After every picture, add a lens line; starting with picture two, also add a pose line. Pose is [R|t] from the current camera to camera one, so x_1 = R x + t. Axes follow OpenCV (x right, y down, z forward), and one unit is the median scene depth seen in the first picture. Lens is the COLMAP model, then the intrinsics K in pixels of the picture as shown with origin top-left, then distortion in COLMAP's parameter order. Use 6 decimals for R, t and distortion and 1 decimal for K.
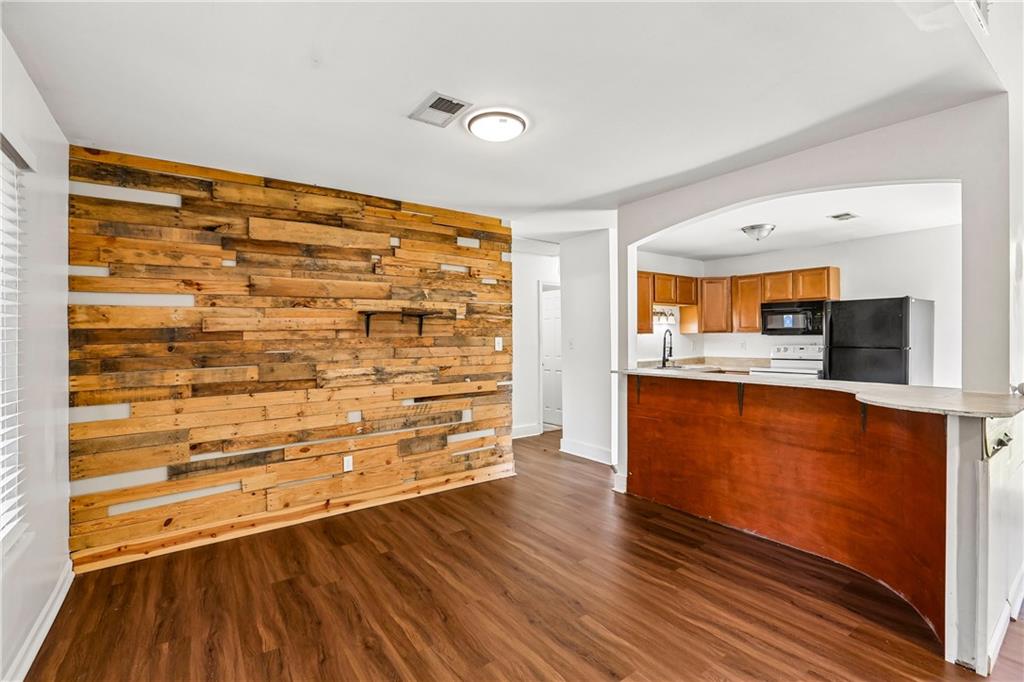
lens RADIAL K [[464.5, 0, 508.2], [0, 464.5, 337.0], [0, 0, 1]] dist [-0.051565, 0.016891]
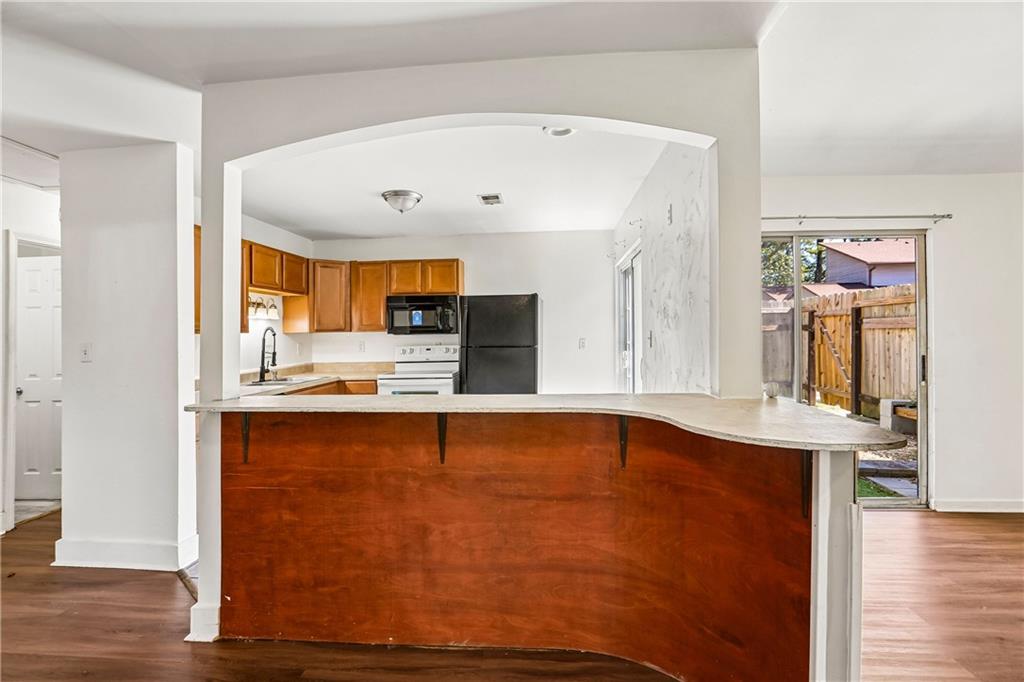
lens RADIAL K [[464.5, 0, 516.6], [0, 464.5, 327.8], [0, 0, 1]] dist [-0.051565, 0.016891]
pose [[0.631532, 0.006804, 0.775320, 0.066564], [0.011897, 0.999759, -0.018464, 0.002986], [-0.775259, 0.020885, 0.631298, 0.386965]]
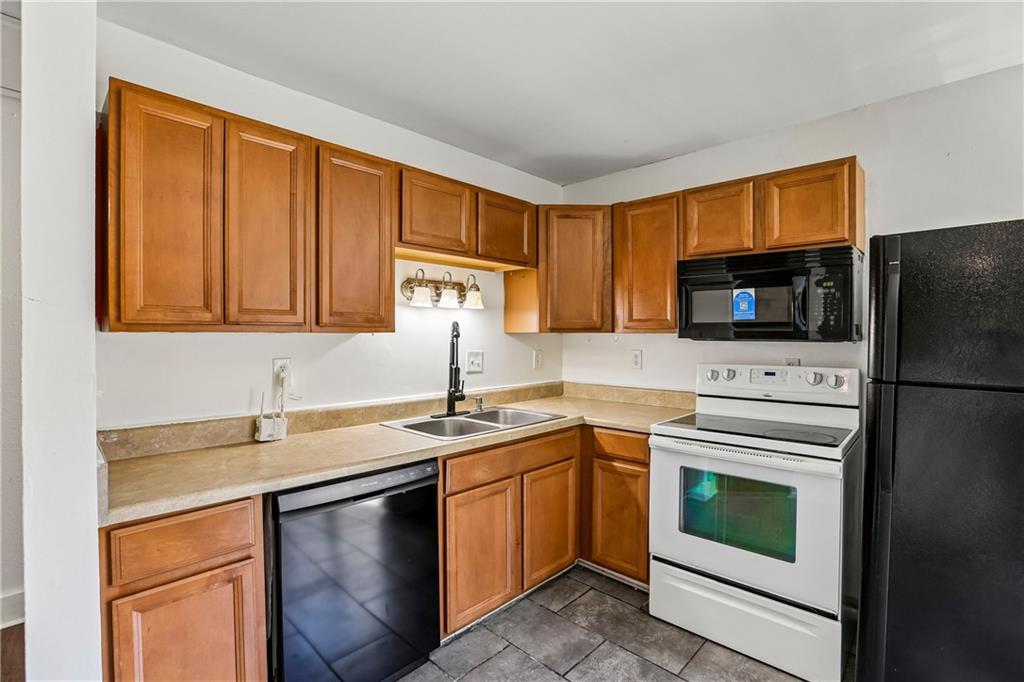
lens RADIAL K [[464.5, 0, 508.3], [0, 464.5, 337.9], [0, 0, 1]] dist [-0.051565, 0.016891]
pose [[0.982802, 0.009800, 0.184403, 0.441037], [-0.010593, 0.999938, 0.003317, -0.006775], [-0.184359, -0.005213, 0.982845, 0.837220]]
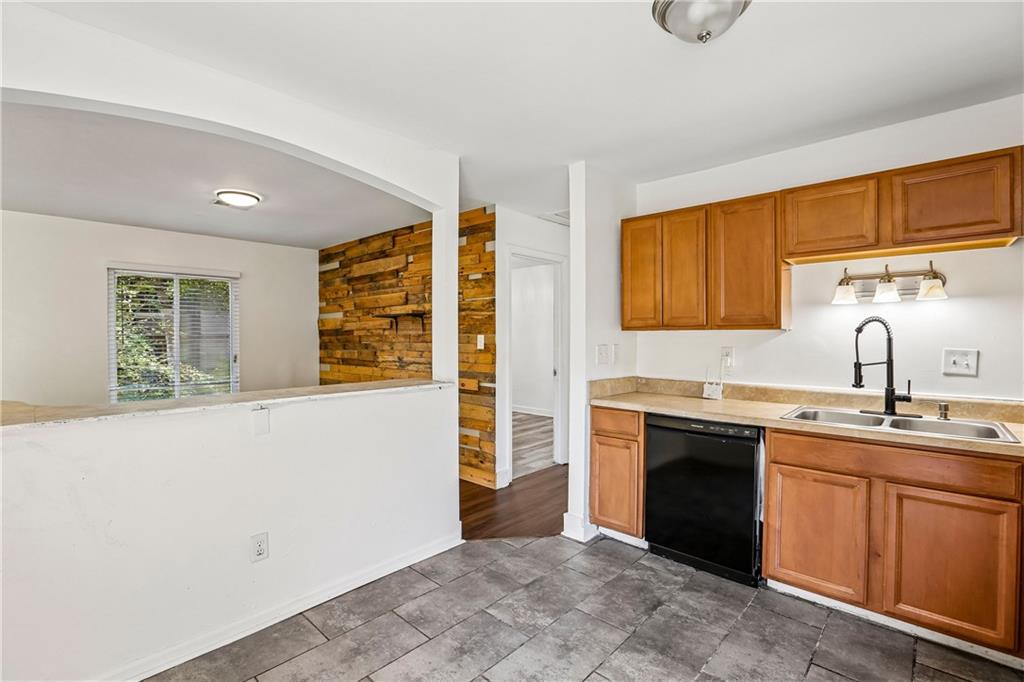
lens RADIAL K [[464.5, 0, 508.4], [0, 464.5, 337.5], [0, 0, 1]] dist [-0.051565, 0.016891]
pose [[0.197763, 0.015298, -0.980130, 0.911095], [0.001905, 0.999870, 0.015991, -0.008643], [0.980248, -0.005029, 0.197708, 0.872714]]
